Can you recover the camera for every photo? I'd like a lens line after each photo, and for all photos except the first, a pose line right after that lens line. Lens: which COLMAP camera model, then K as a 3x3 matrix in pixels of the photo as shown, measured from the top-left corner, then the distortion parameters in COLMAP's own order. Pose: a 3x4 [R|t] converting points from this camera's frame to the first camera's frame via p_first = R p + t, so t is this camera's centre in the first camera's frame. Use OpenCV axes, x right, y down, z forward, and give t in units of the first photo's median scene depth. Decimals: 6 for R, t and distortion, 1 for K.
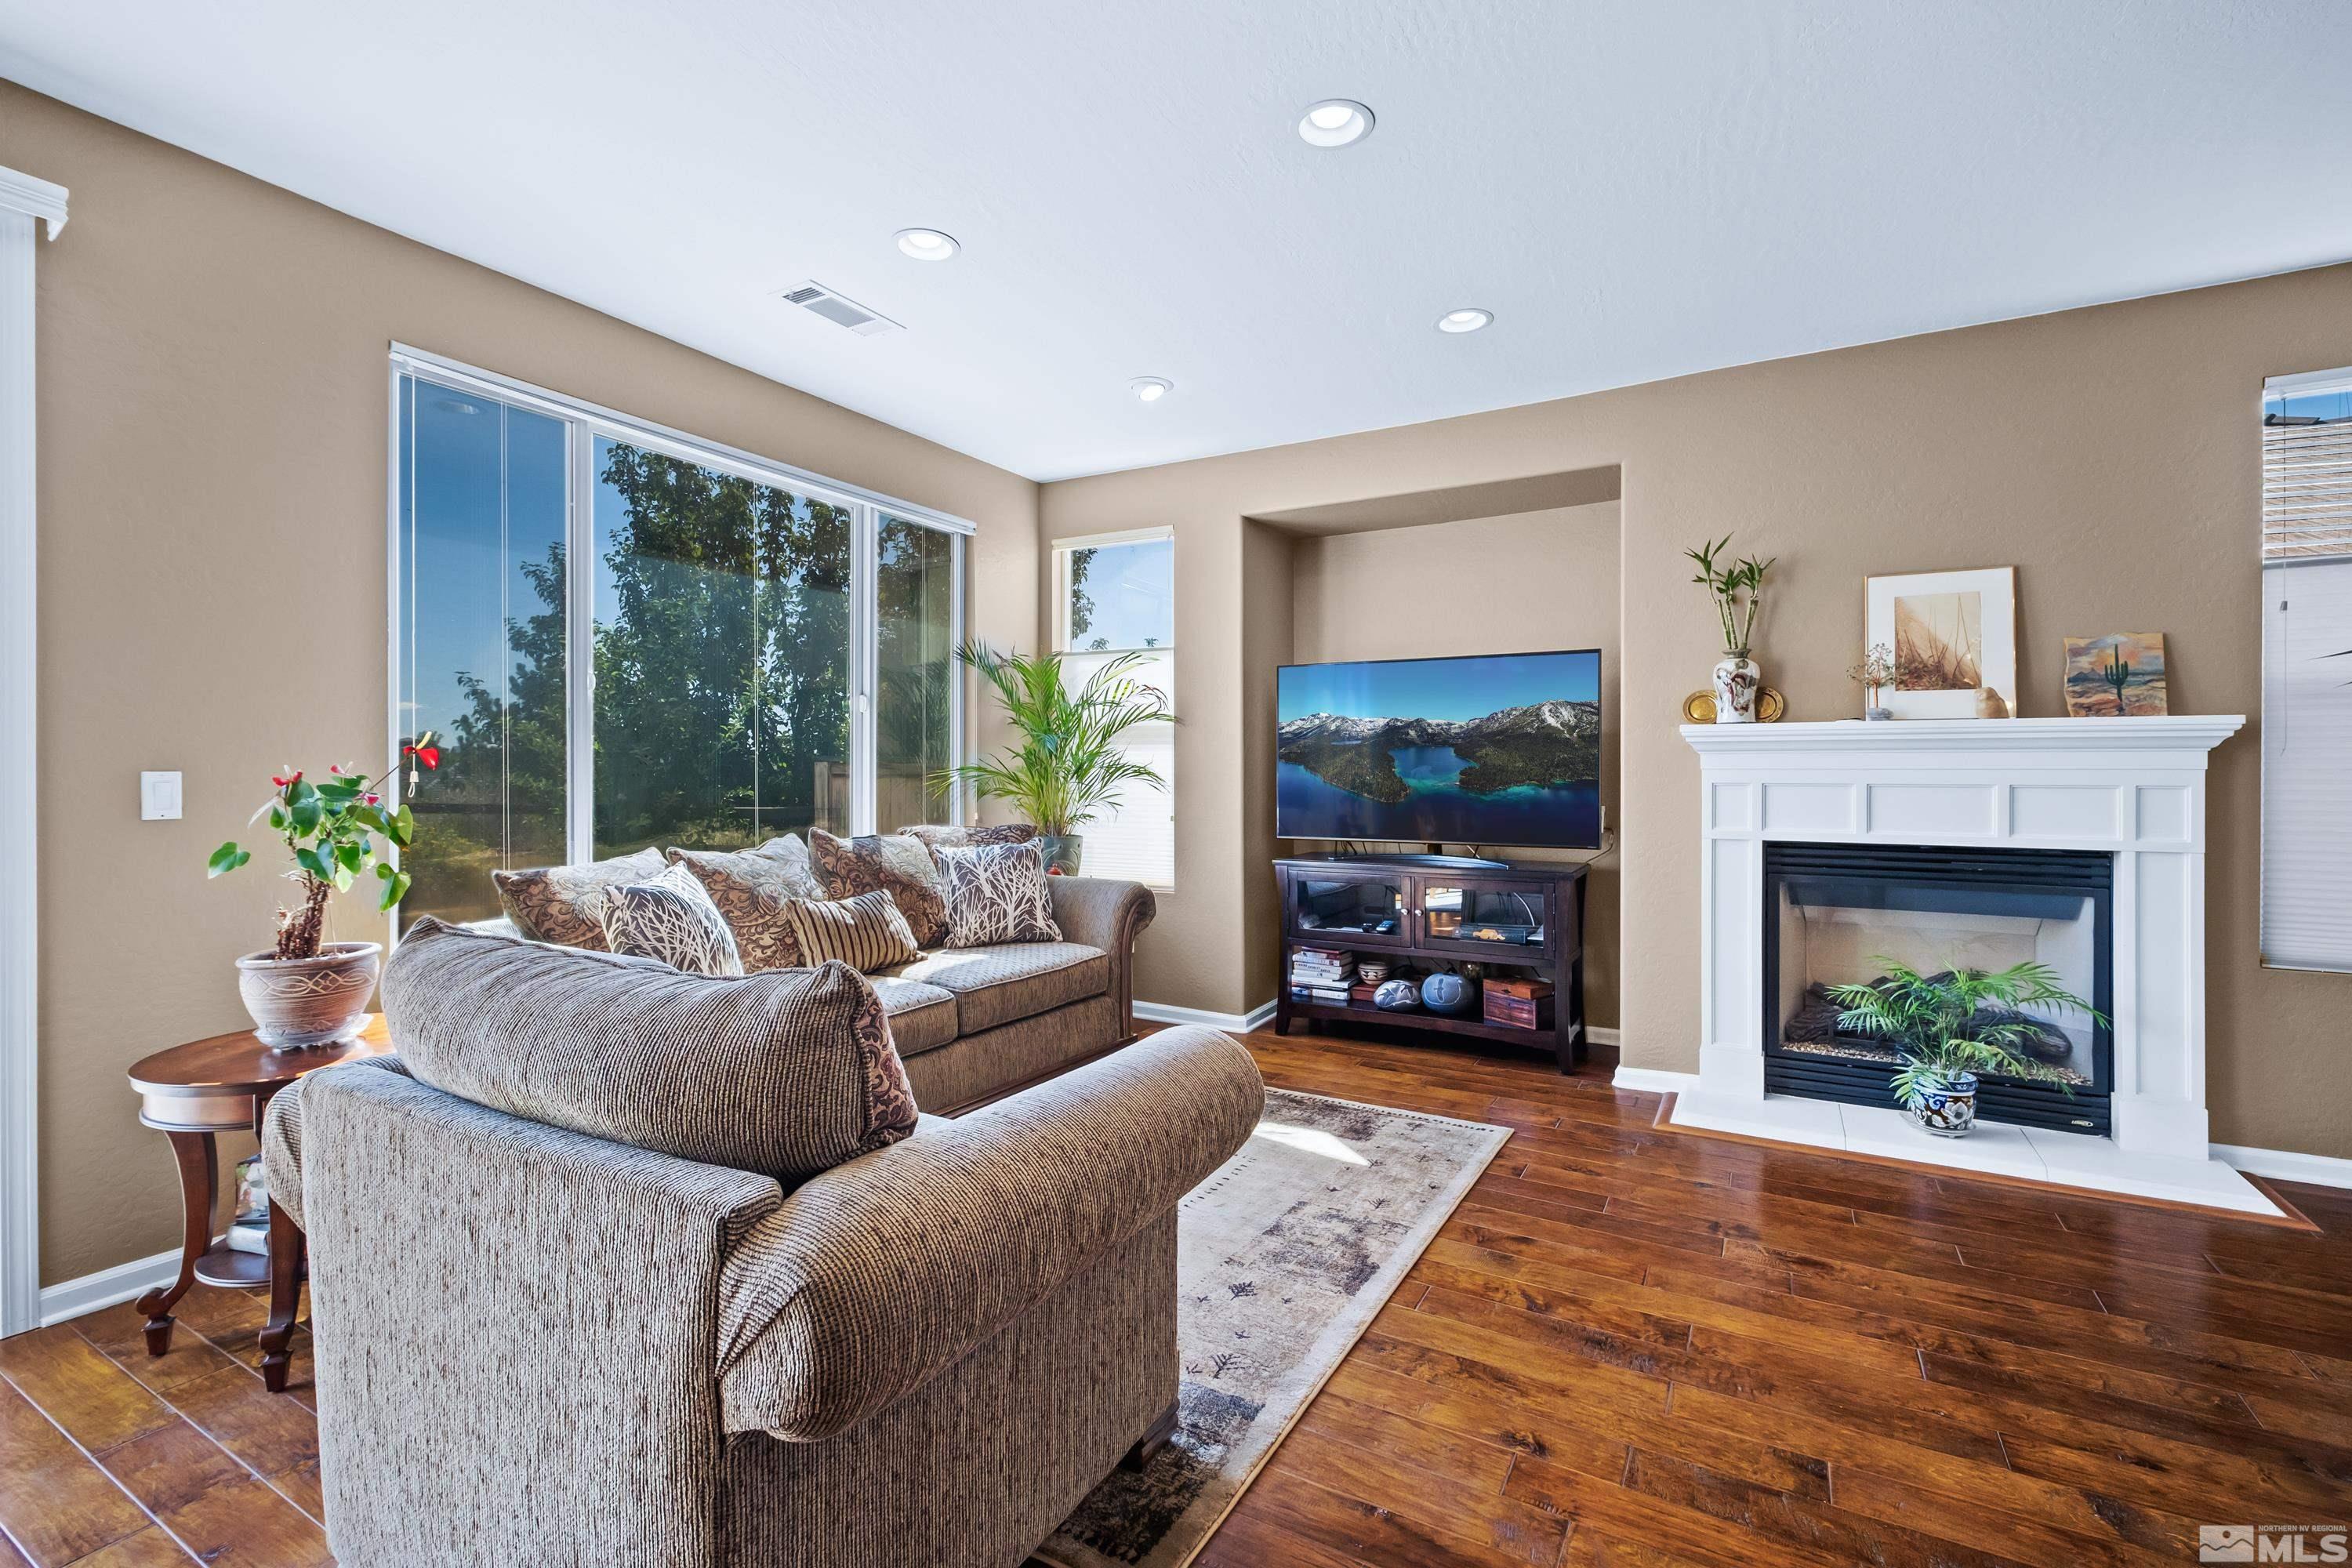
lens RADIAL K [[1019.8, 0, 1191.4], [0, 1019.8, 775.5], [0, 0, 1]] dist [0.000390, -0.000291]
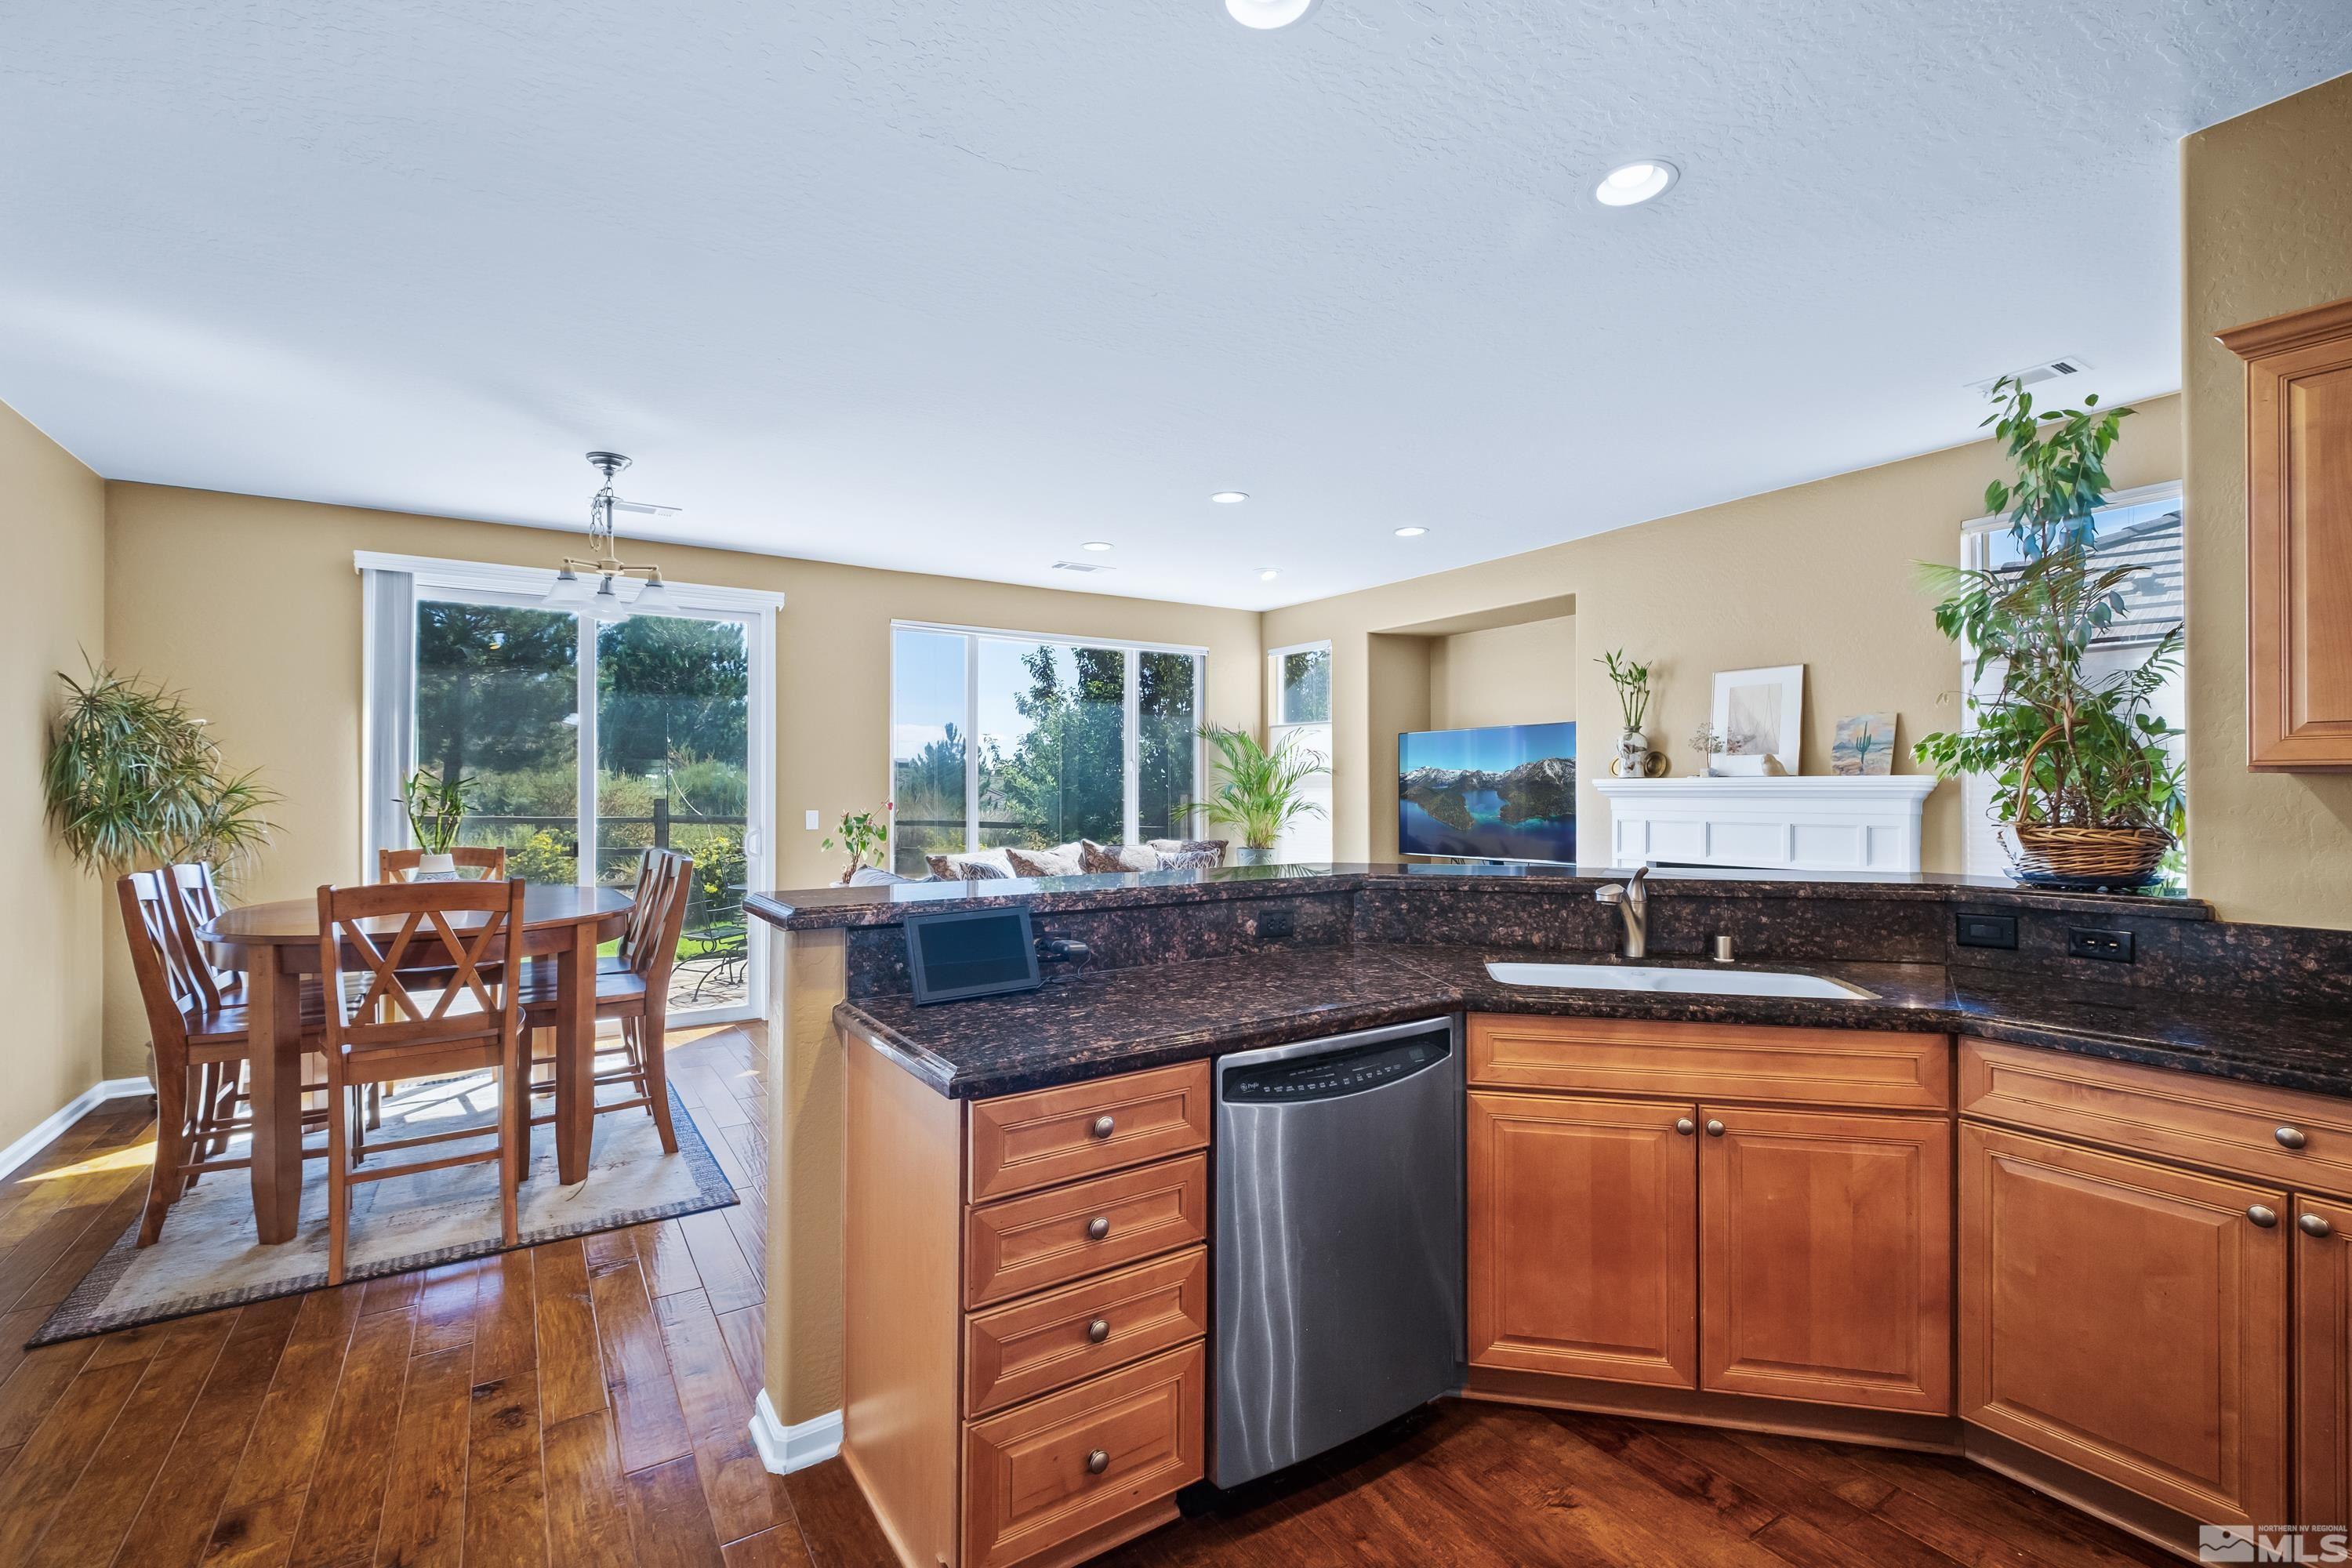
lens RADIAL K [[1028.8, 0, 1195.4], [0, 1028.8, 790.2], [0, 0, 1]] dist [-0.006317, -0.000476]
pose [[0.893323, -0.002758, -0.449407, 0.643242], [-0.000233, 0.999978, -0.006601, -0.024843], [0.449416, 0.006001, 0.893303, -0.556986]]
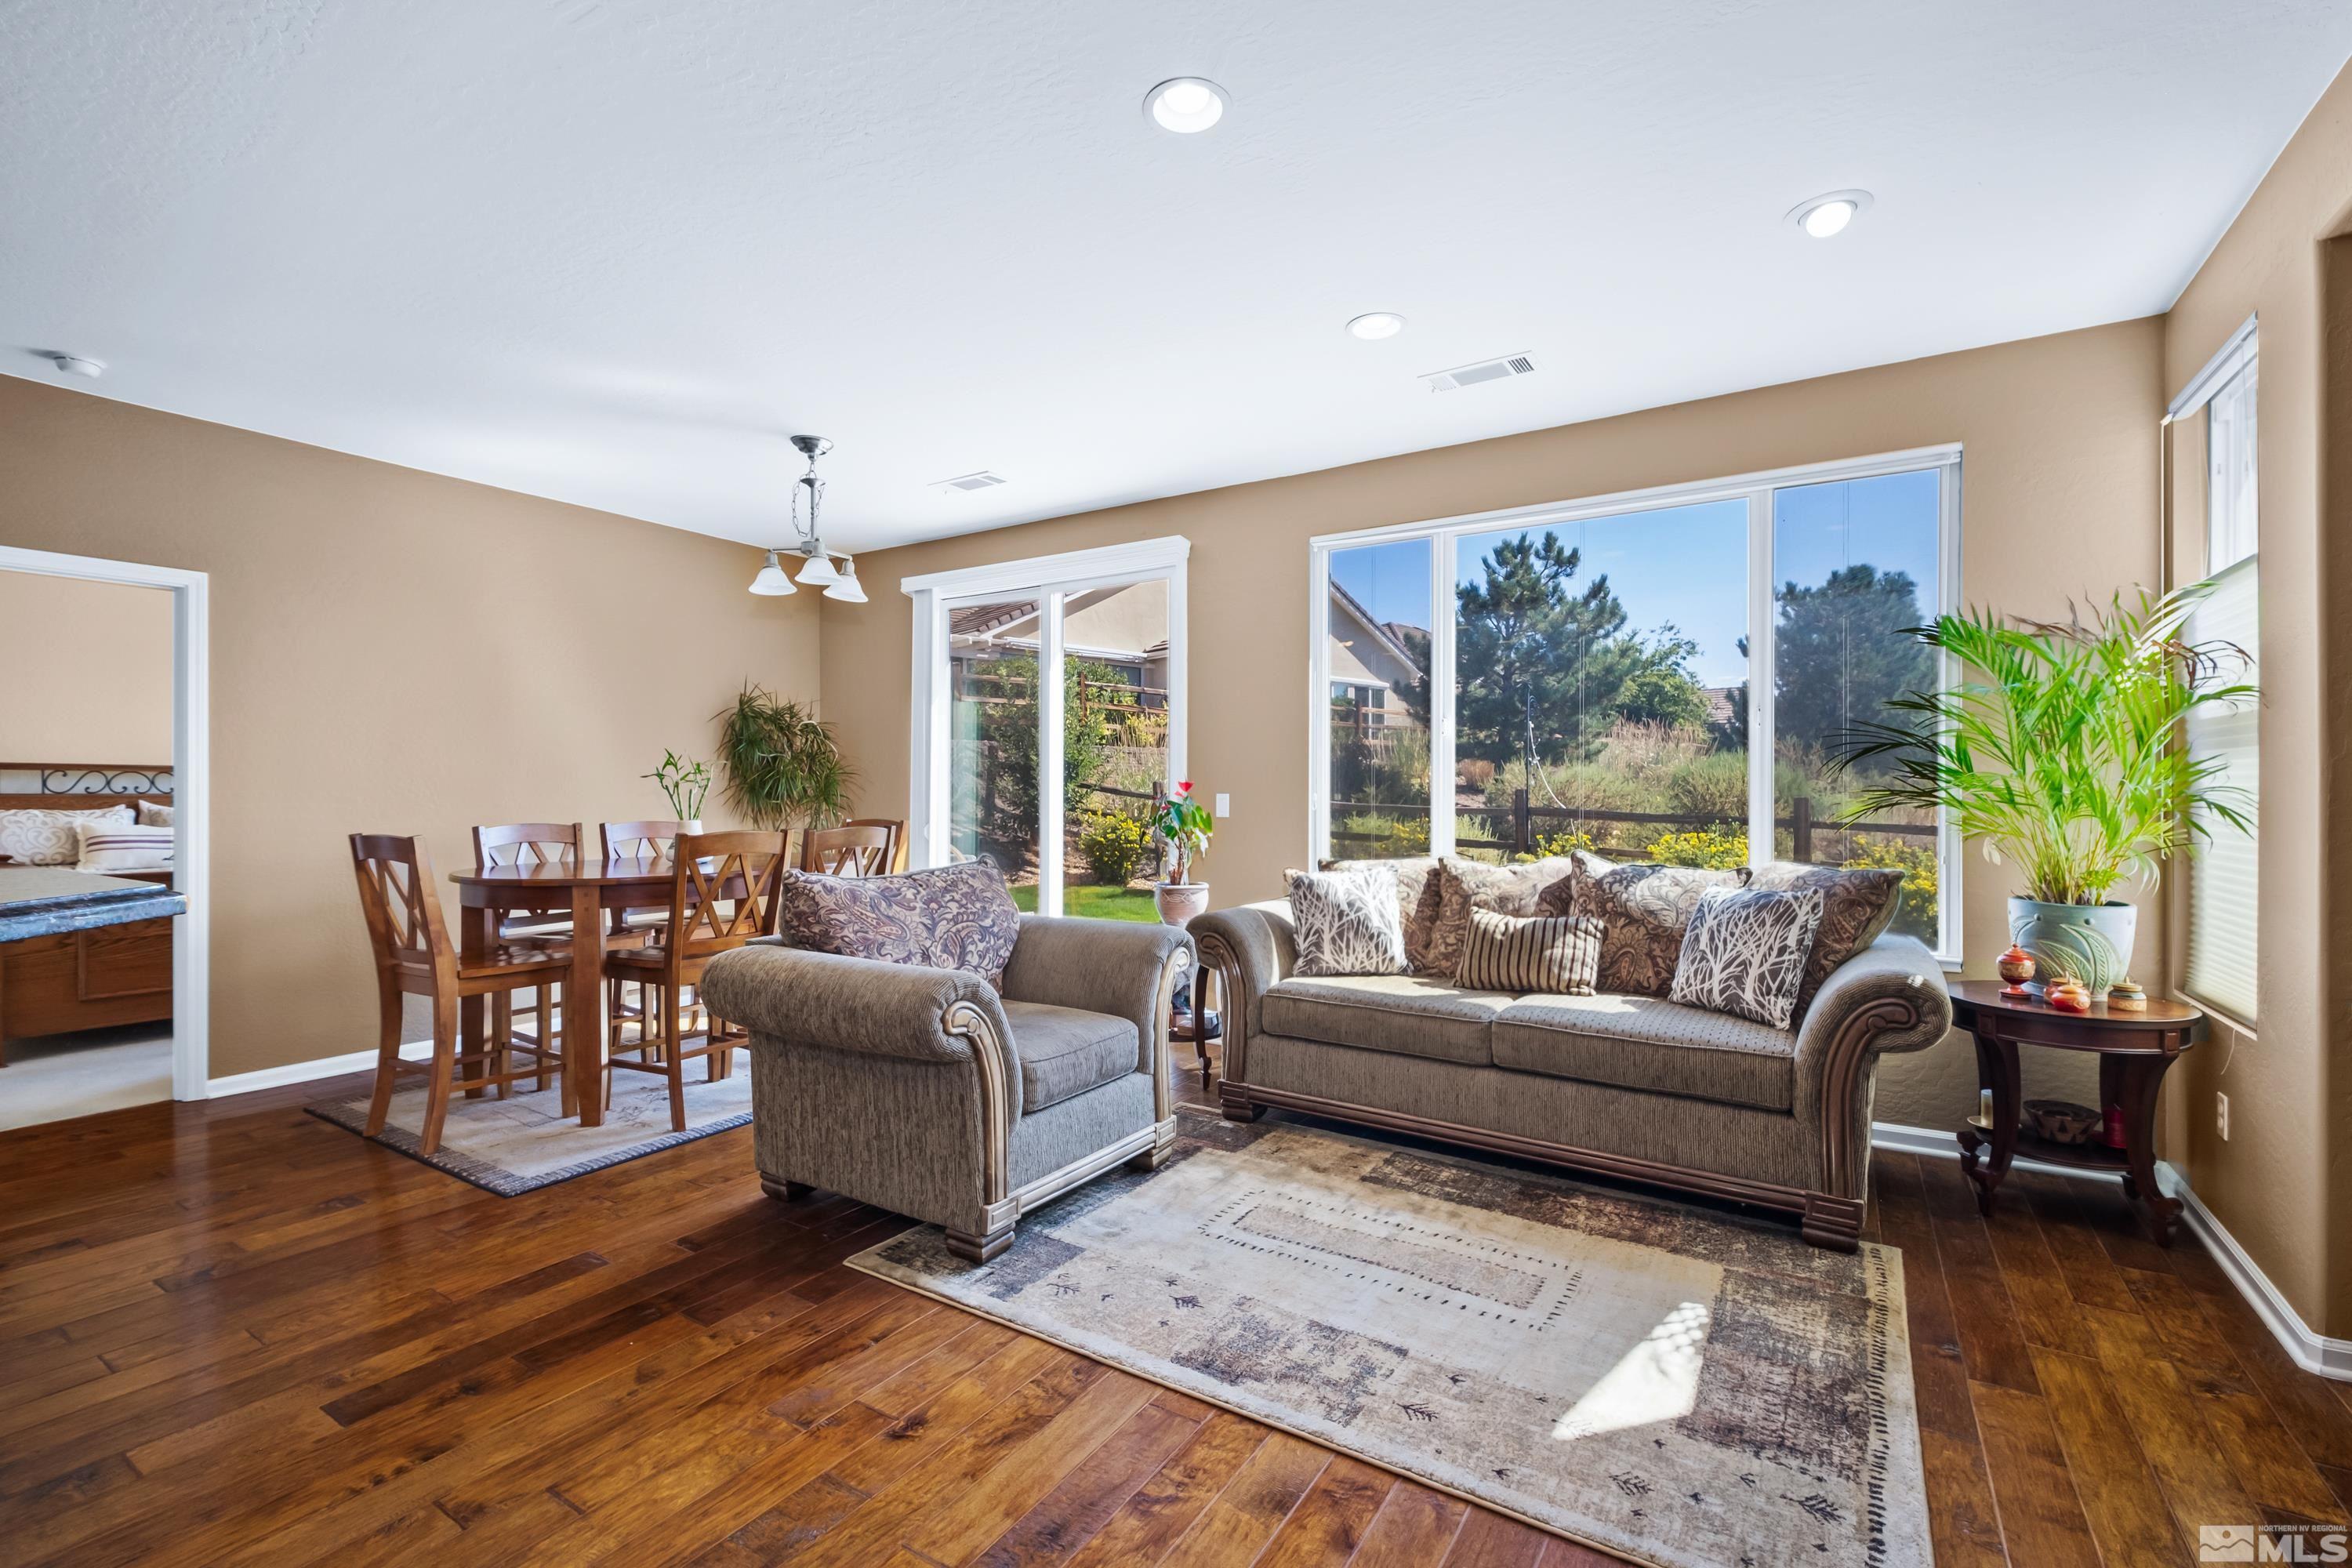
lens RADIAL K [[1028.8, 0, 1195.4], [0, 1028.8, 790.2], [0, 0, 1]] dist [-0.006317, -0.000476]
pose [[-0.039255, -0.001657, -0.999228, 0.699998], [-0.007827, 0.999968, -0.001351, -0.005456], [0.999199, 0.007768, -0.039267, 0.676278]]
